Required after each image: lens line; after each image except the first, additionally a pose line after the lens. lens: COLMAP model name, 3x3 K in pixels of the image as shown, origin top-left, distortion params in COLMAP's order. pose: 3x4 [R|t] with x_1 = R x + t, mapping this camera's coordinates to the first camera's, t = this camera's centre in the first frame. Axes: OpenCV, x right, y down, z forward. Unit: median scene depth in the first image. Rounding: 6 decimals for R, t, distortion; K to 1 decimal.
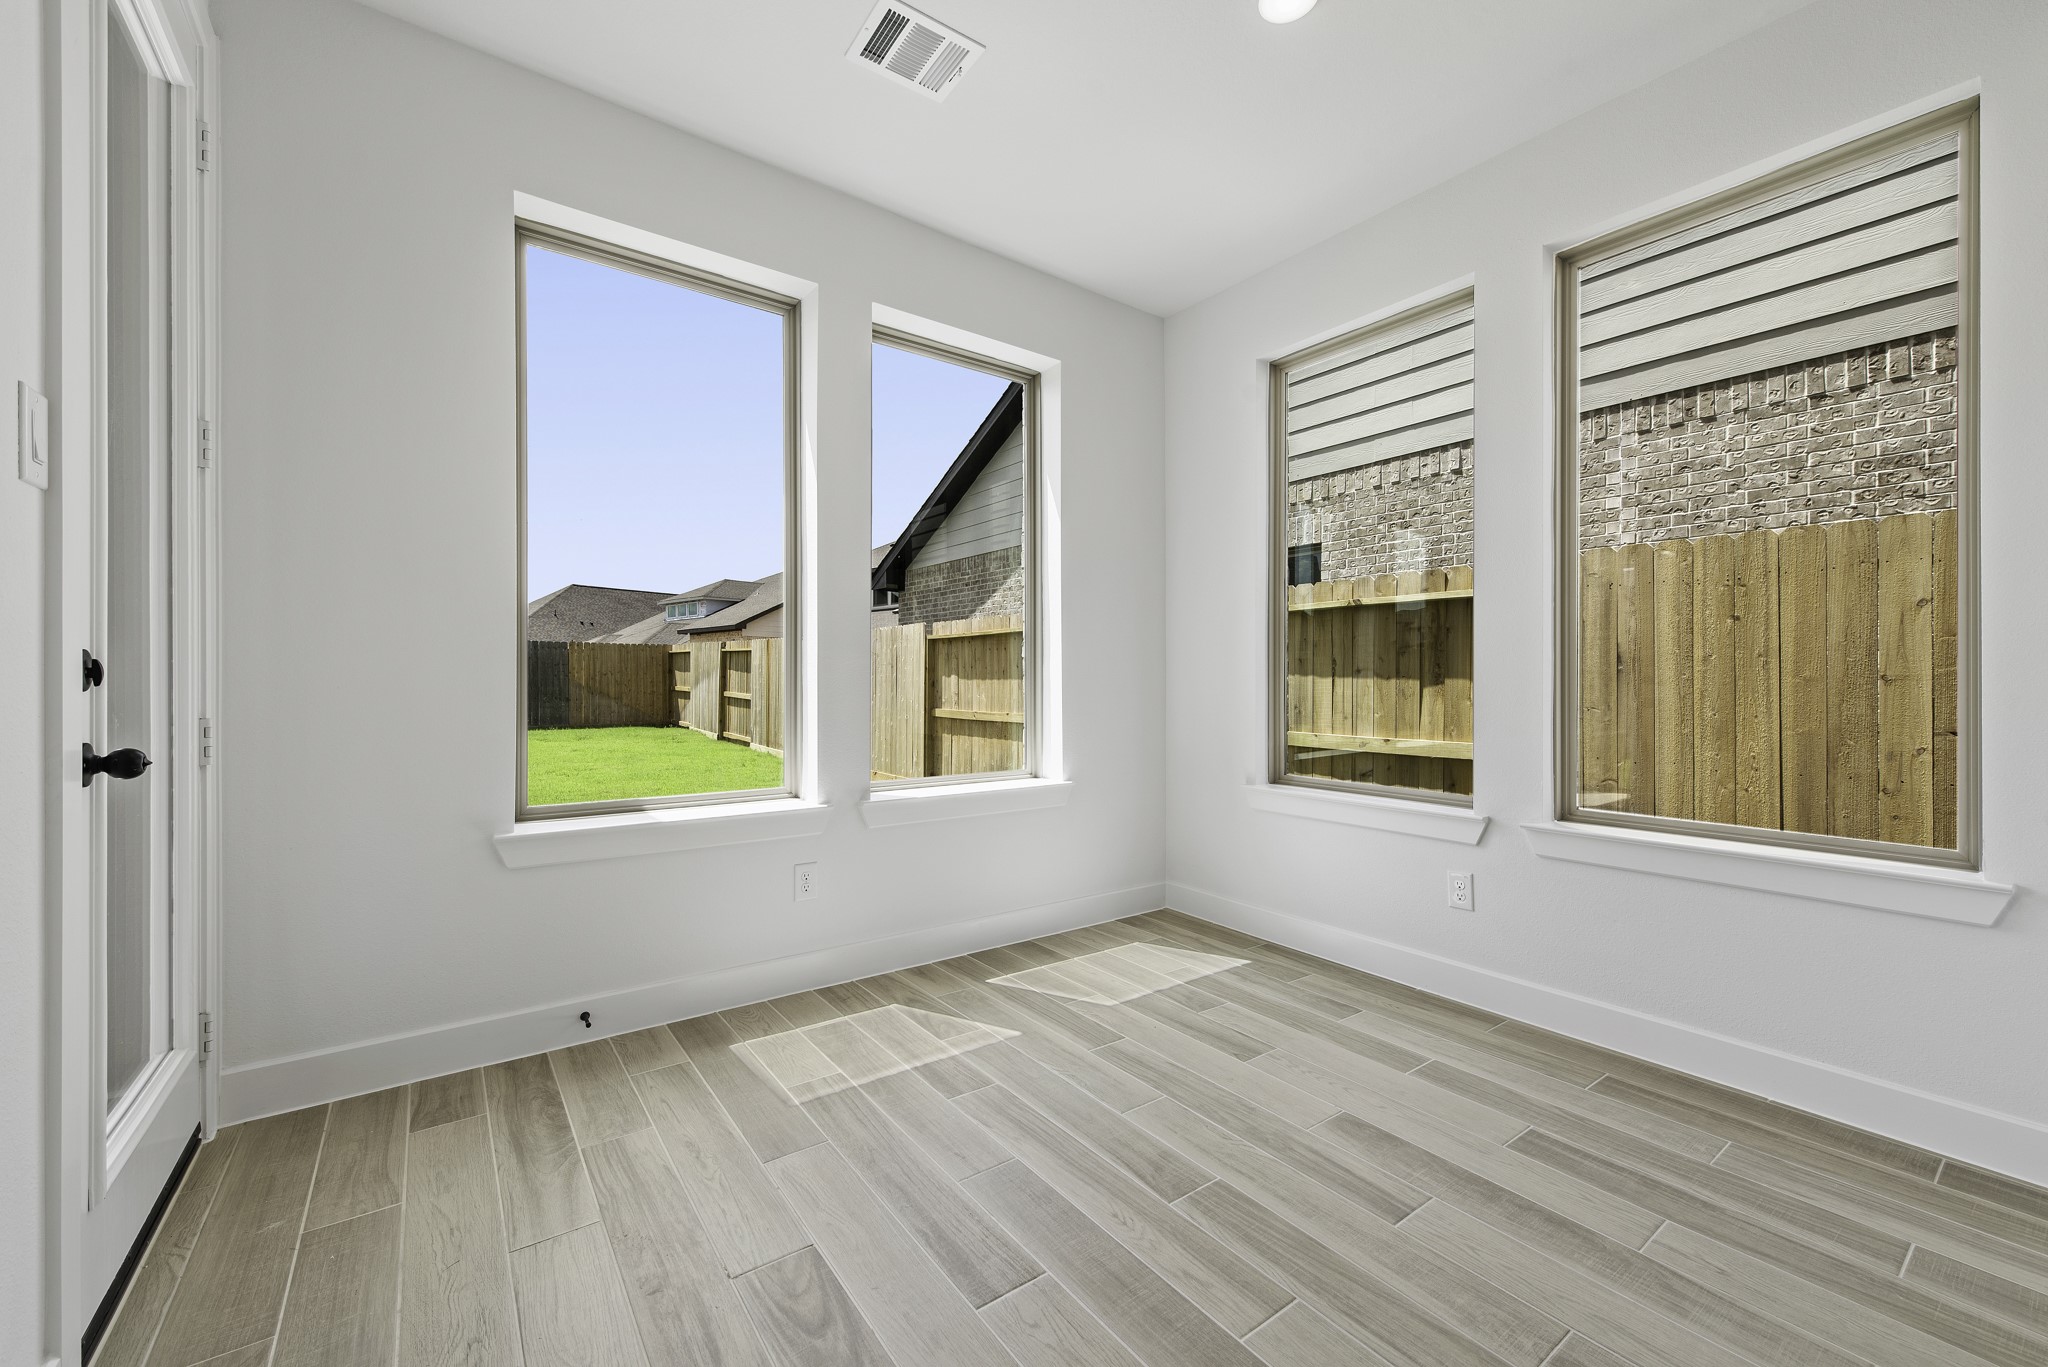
lens RADIAL K [[813.3, 0, 1029.7], [0, 813.3, 684.2], [0, 0, 1]] dist [0.008267, -0.000948]
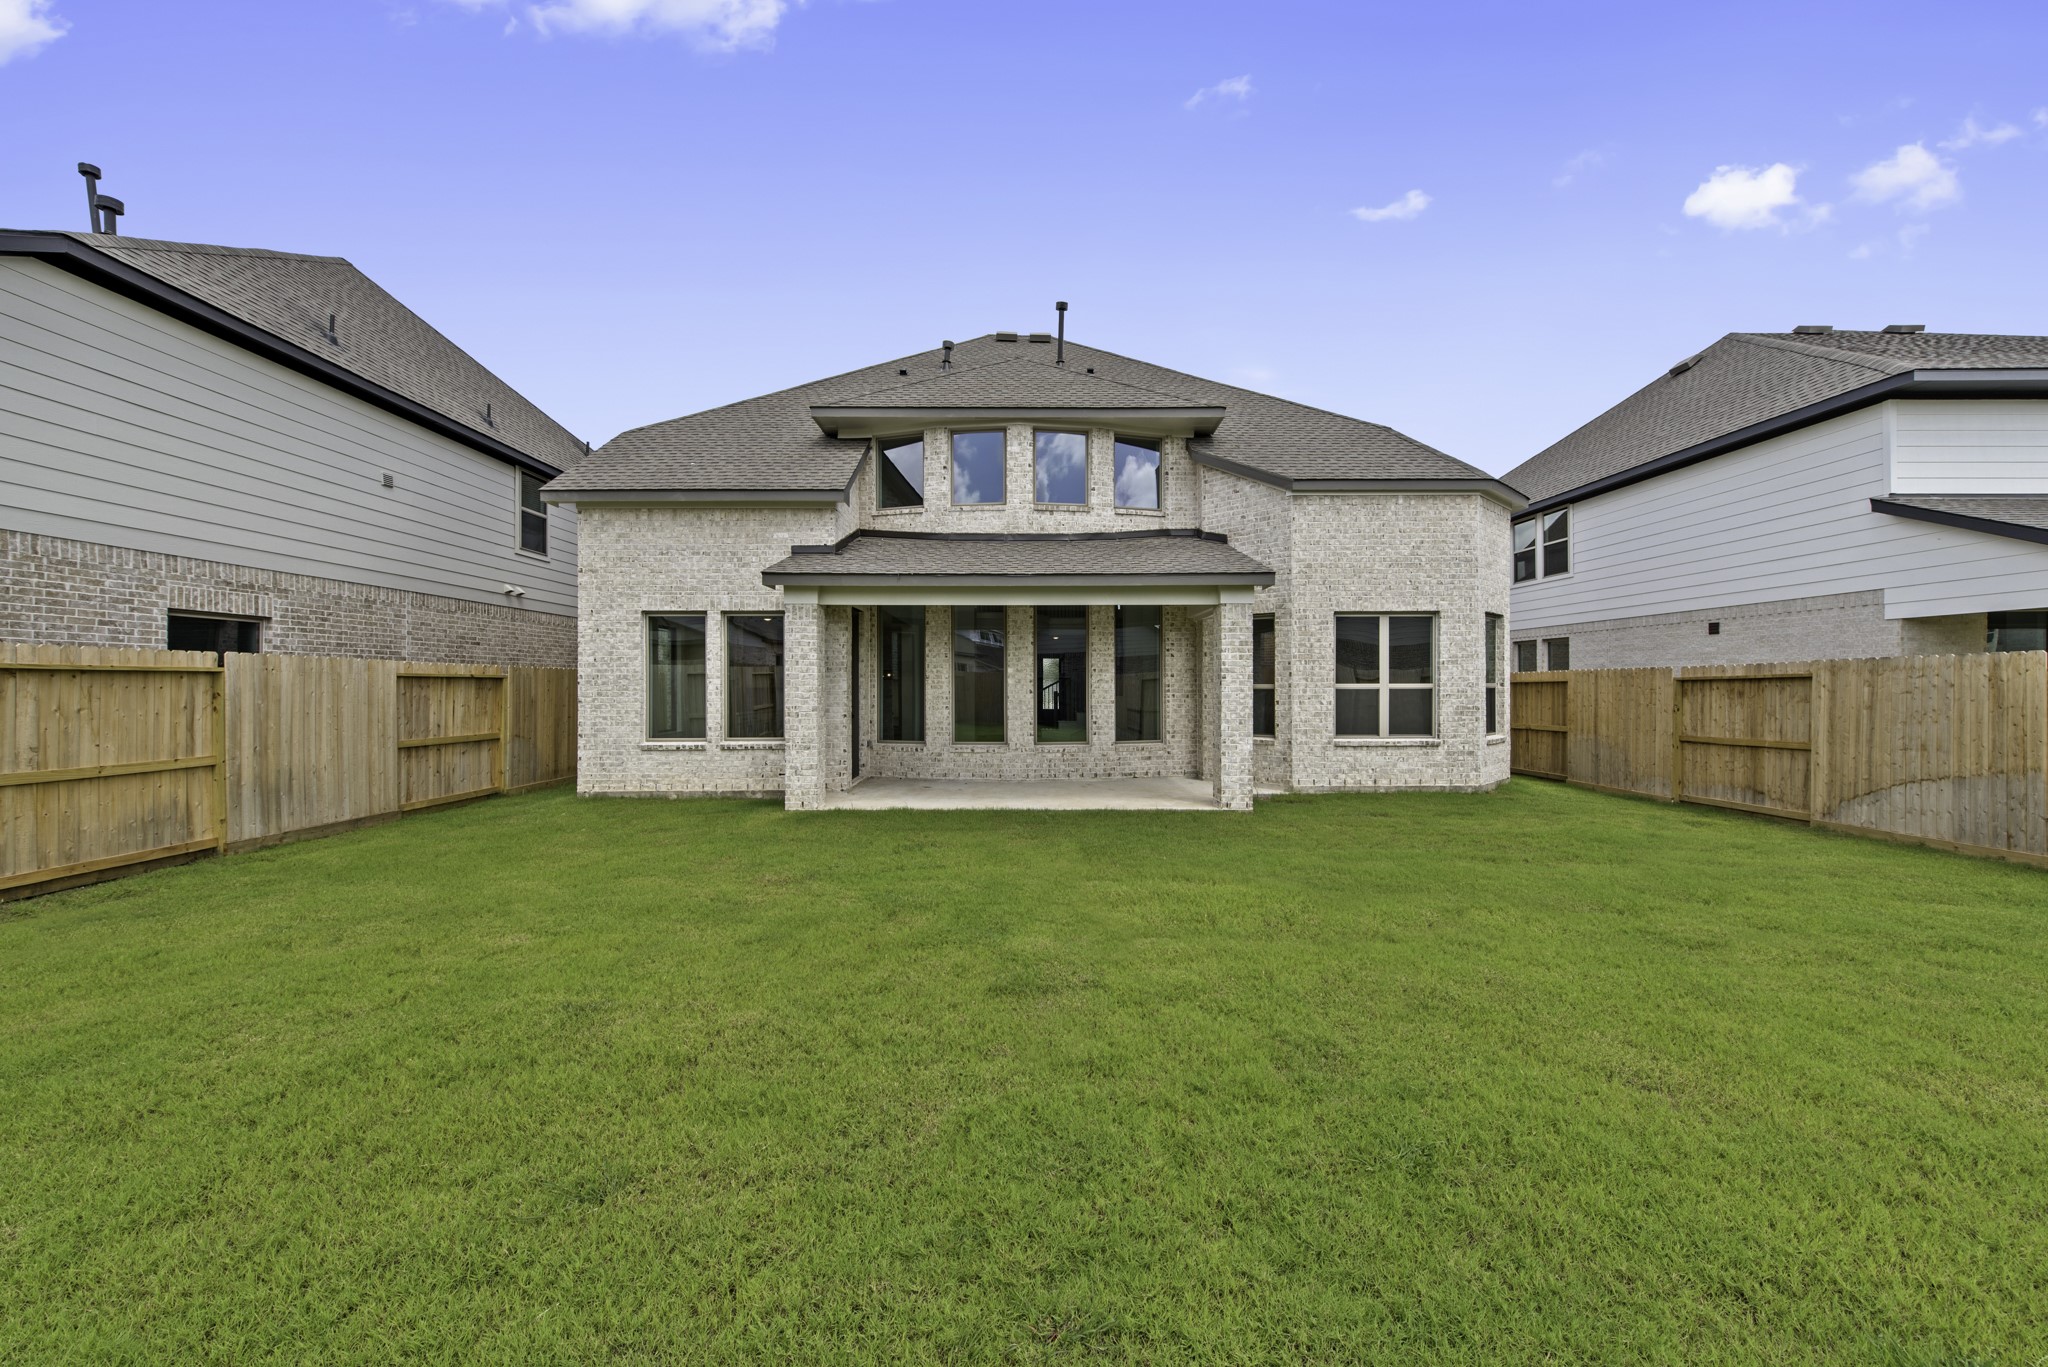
lens RADIAL K [[813.3, 0, 1024.4], [0, 813.3, 683.7], [0, 0, 1]] dist [0.008267, -0.000948]
pose [[-0.808818, -0.001488, 0.588057, -2.099670], [-0.000536, 0.999998, 0.001793, -0.081276], [-0.588058, 0.001135, -0.808818, 1.864073]]
